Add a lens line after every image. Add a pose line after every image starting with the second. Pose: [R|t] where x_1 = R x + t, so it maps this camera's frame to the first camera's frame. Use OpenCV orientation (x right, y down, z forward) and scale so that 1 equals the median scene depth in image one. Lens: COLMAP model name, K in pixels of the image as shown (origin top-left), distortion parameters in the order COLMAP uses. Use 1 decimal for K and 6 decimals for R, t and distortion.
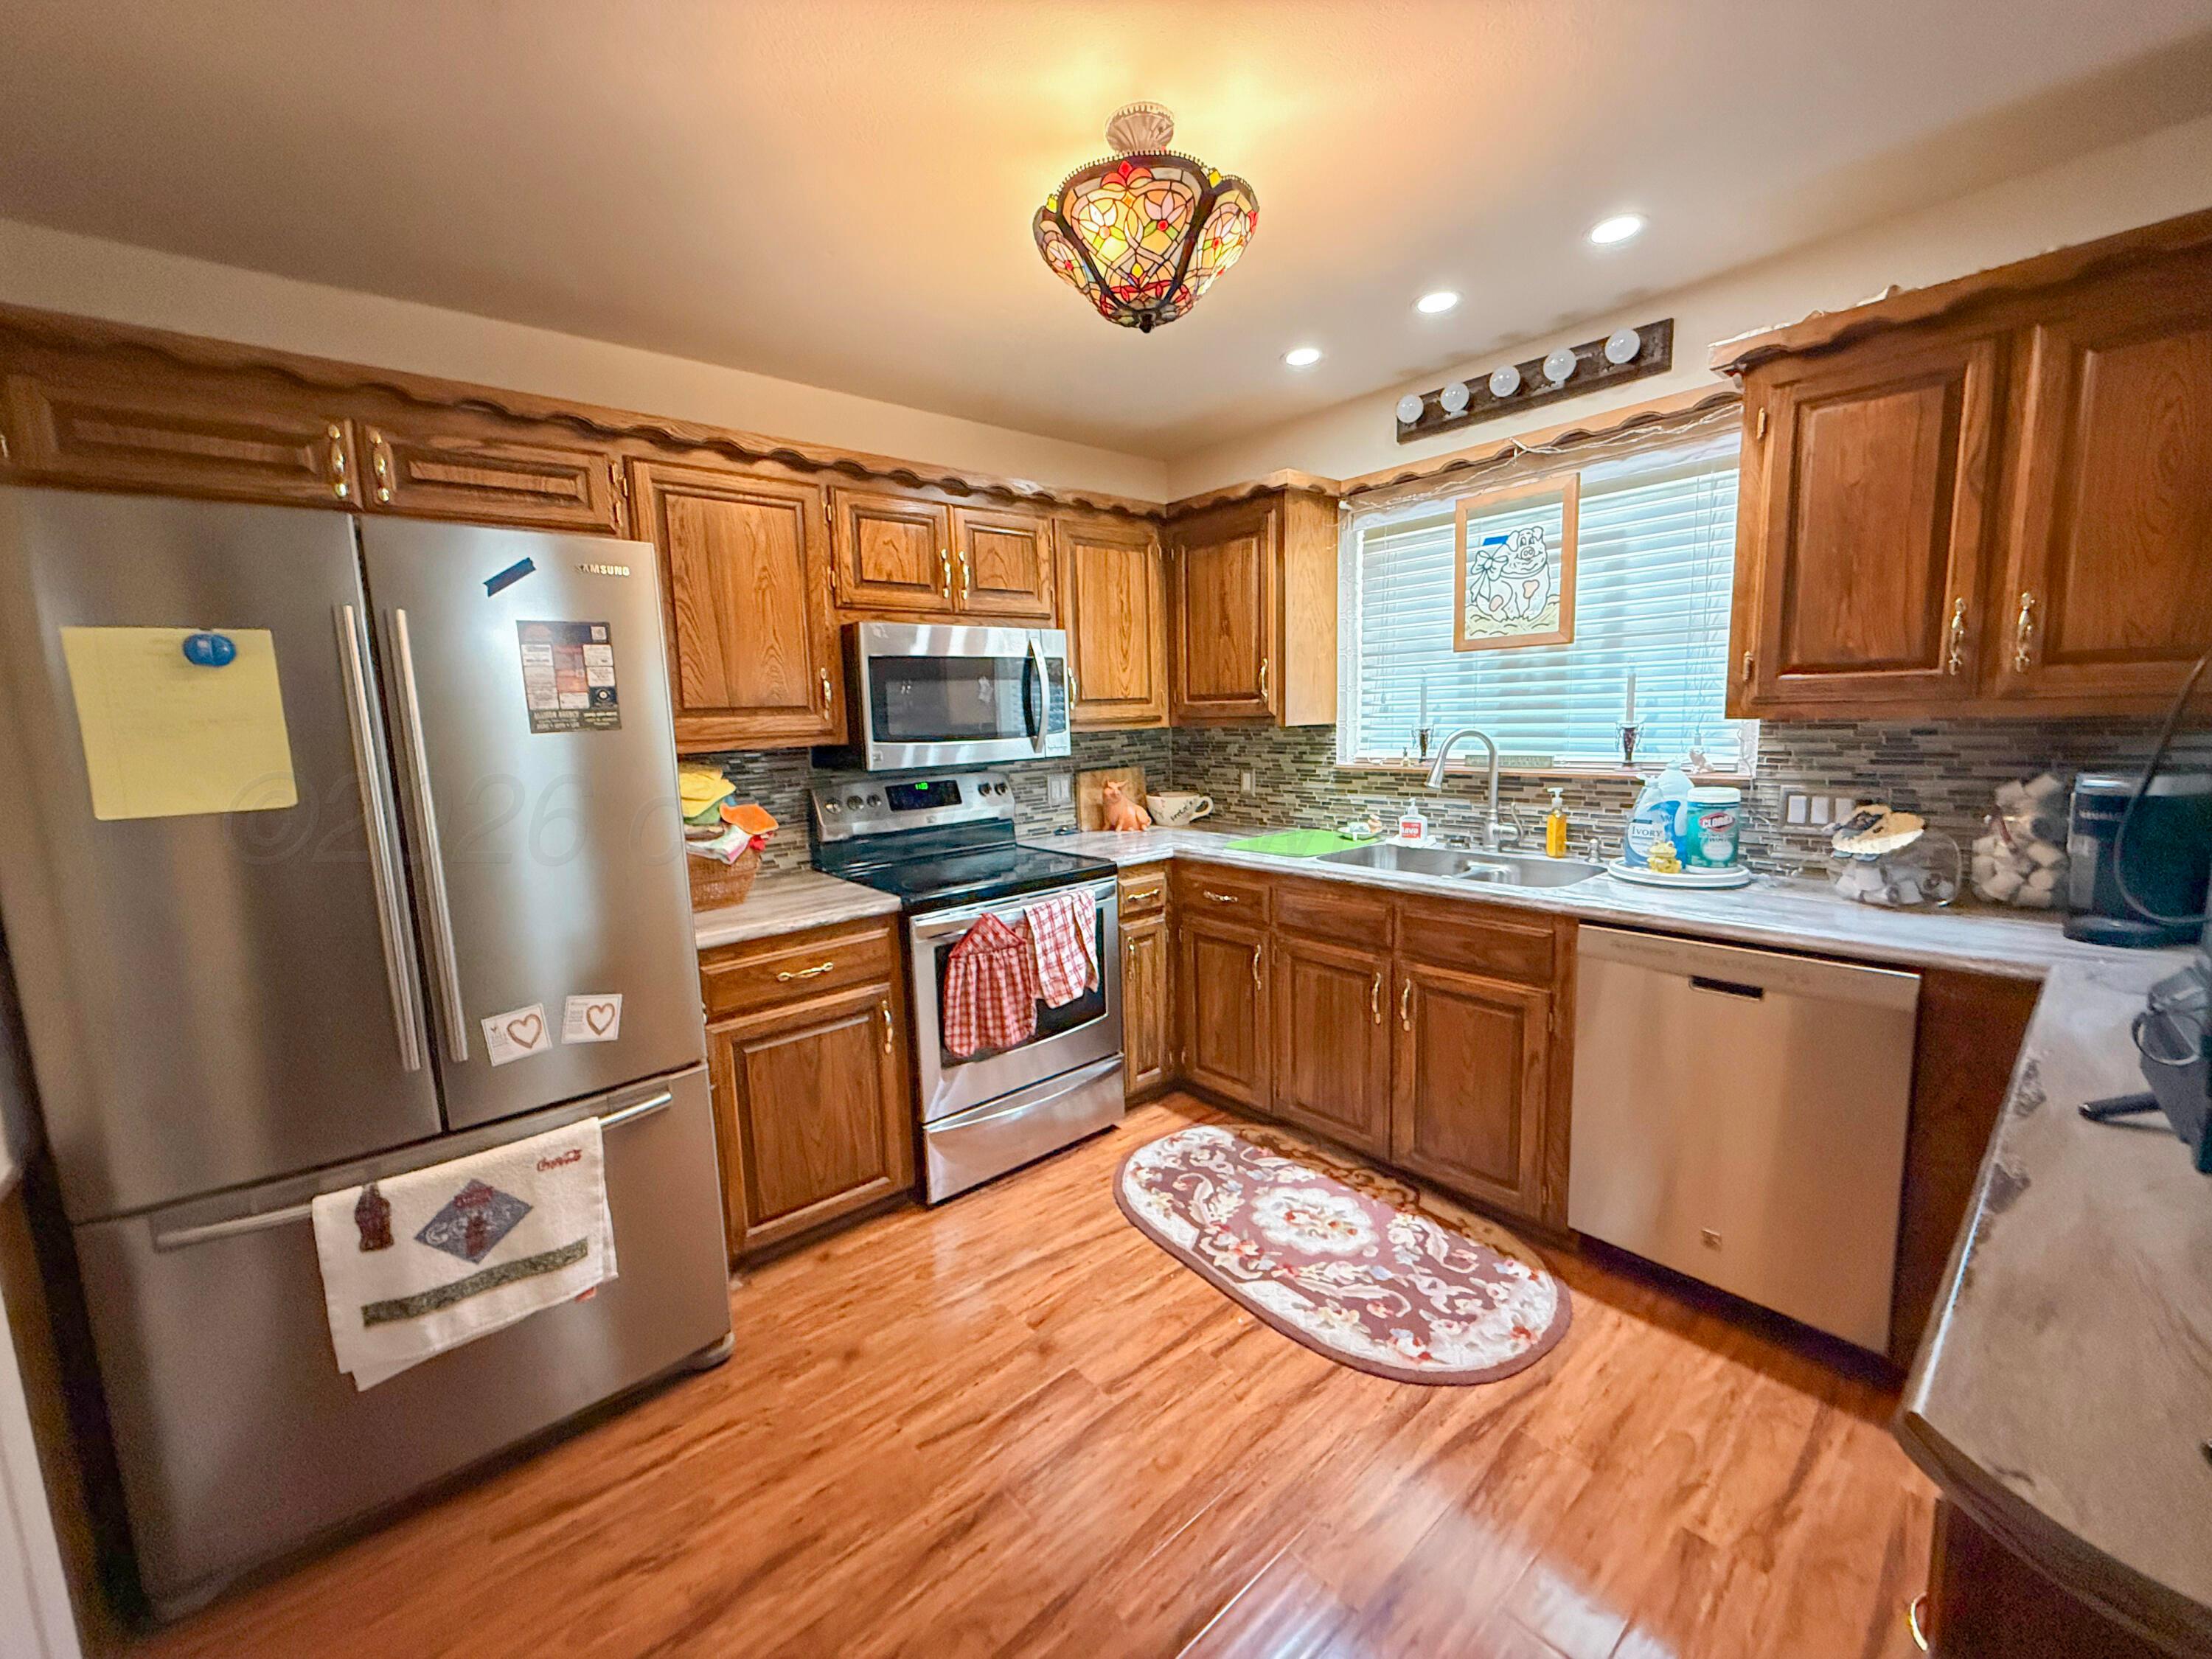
lens RADIAL K [[881.8, 0, 1100.2], [0, 881.8, 830.3], [0, 0, 1]] dist [-0.002964, 0.001205]
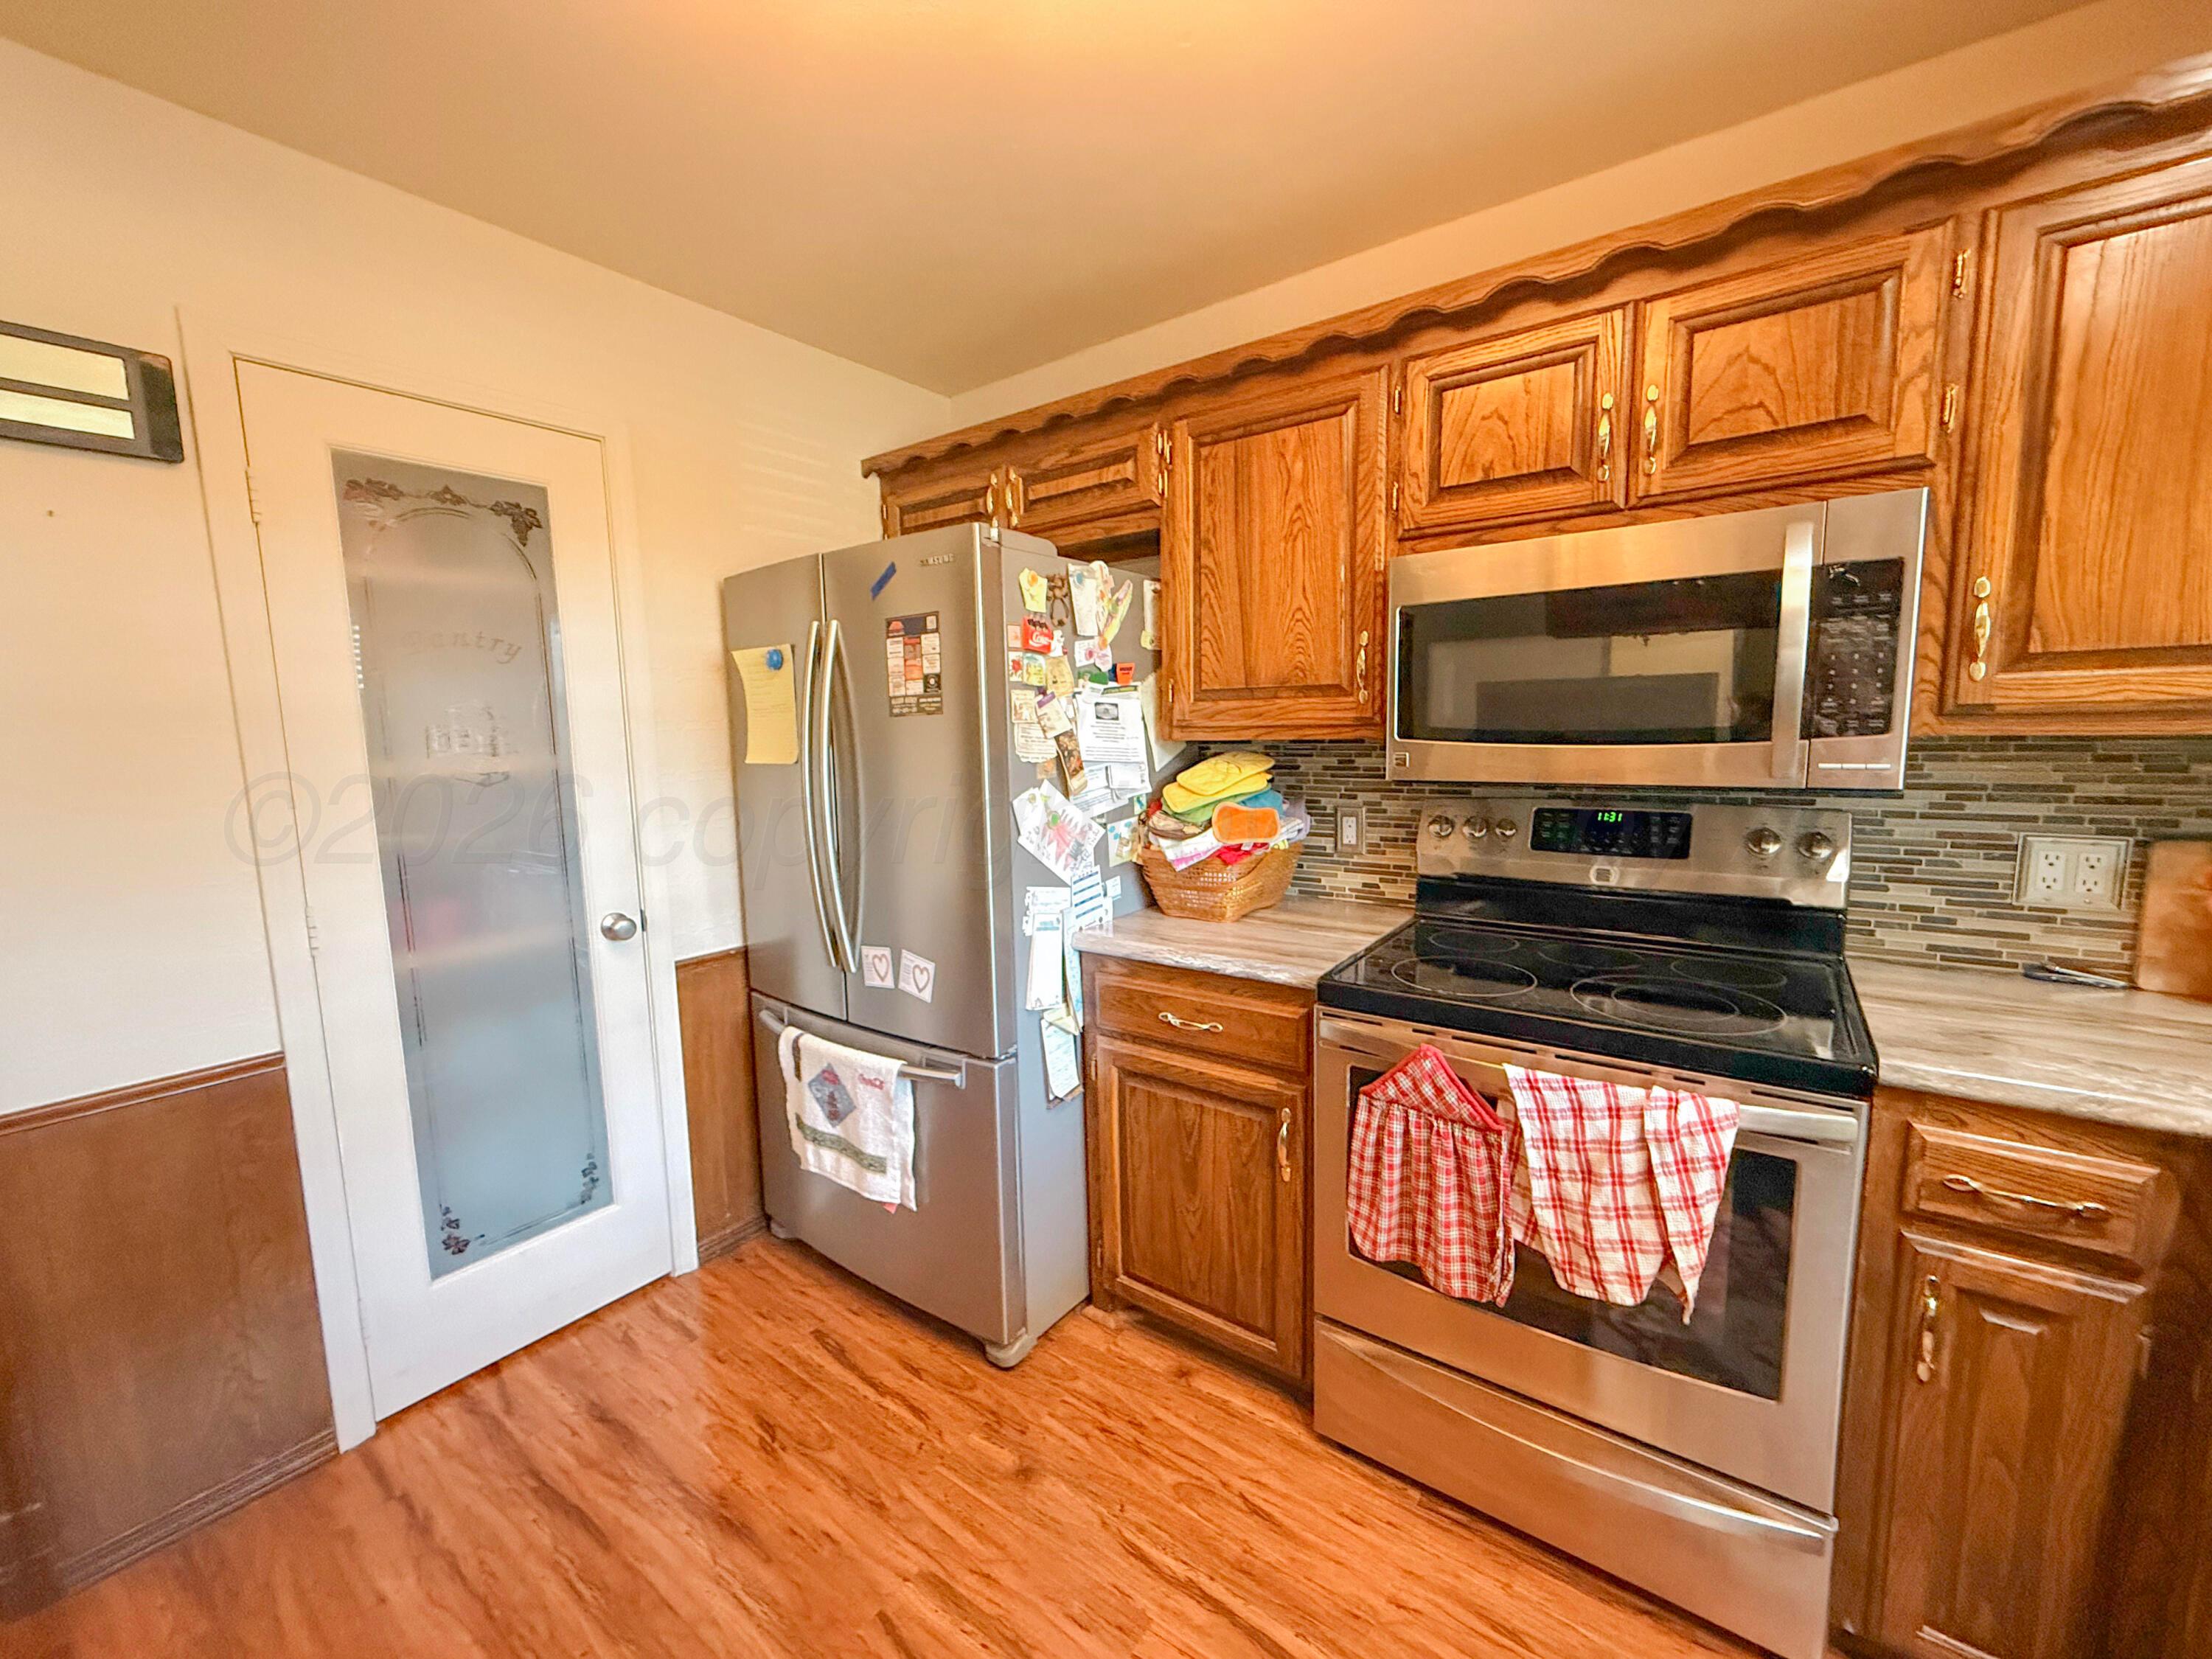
lens RADIAL K [[881.8, 0, 1100.2], [0, 881.8, 830.3], [0, 0, 1]] dist [-0.002964, 0.001205]
pose [[0.222731, 0.145104, -0.964021, 0.352278], [-0.118495, 0.985559, 0.120968, -0.087671], [0.967652, 0.087288, 0.236709, 0.649567]]
